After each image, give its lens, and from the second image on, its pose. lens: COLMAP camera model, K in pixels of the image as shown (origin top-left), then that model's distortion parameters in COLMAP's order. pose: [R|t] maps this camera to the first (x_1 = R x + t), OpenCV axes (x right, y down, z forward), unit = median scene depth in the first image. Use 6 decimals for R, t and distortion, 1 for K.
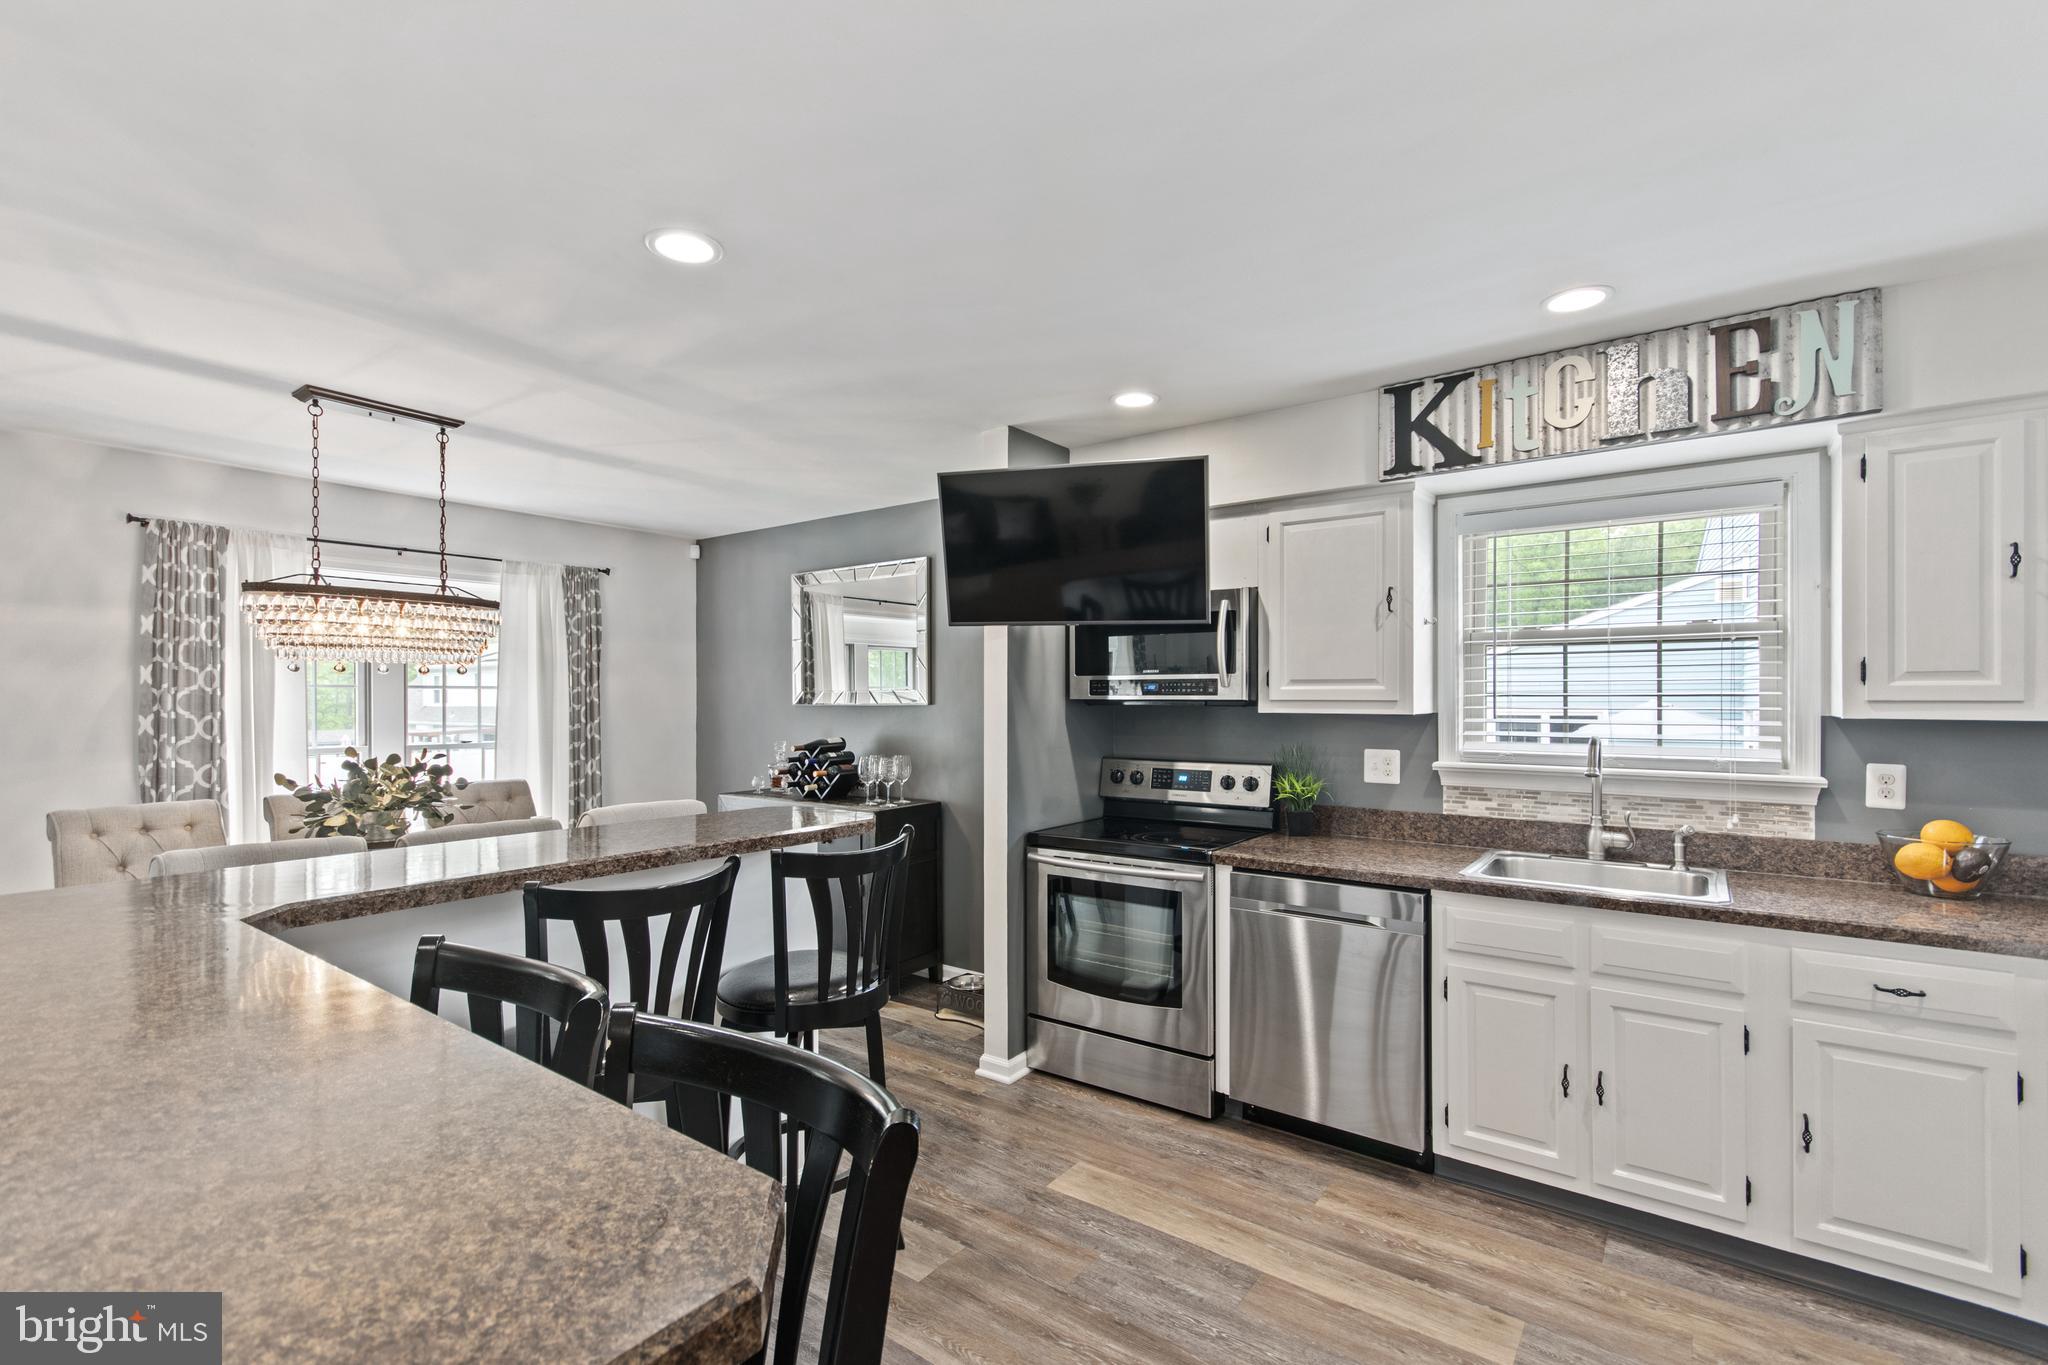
lens RADIAL K [[907.7, 0, 1025.0], [0, 907.7, 696.2], [0, 0, 1]] dist [0.000514, 0.000113]
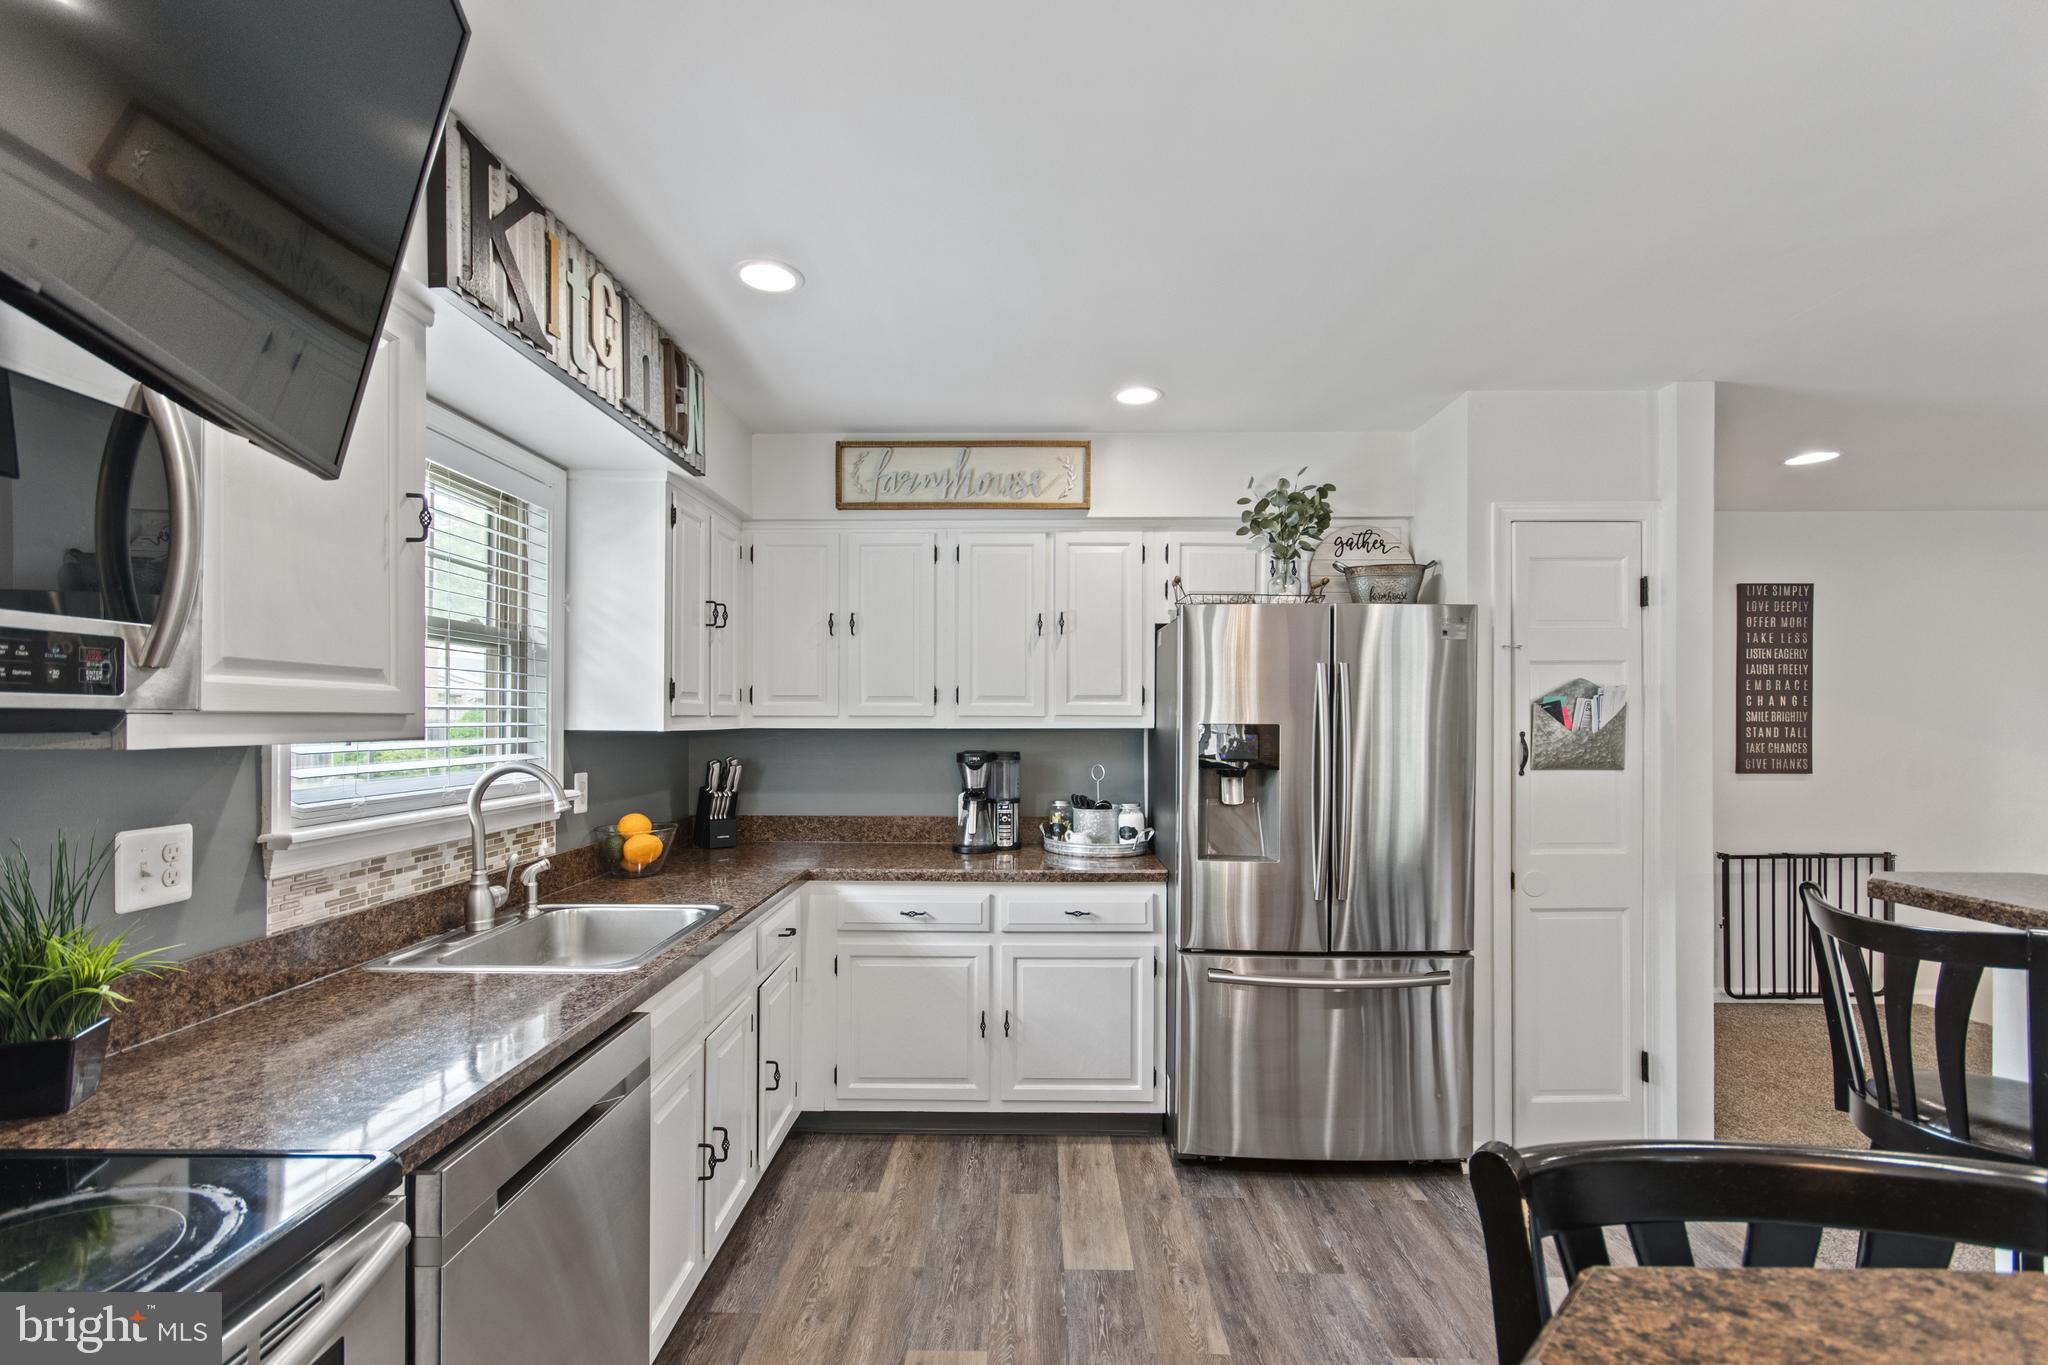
lens RADIAL K [[910.2, 0, 1026.0], [0, 910.2, 712.9], [0, 0, 1]] dist [0.001135, 0.000296]
pose [[-0.592259, 0.005874, 0.805727, -0.097909], [0.000955, 0.999978, -0.006588, 0.003792], [-0.805747, -0.003133, -0.592251, 0.457104]]
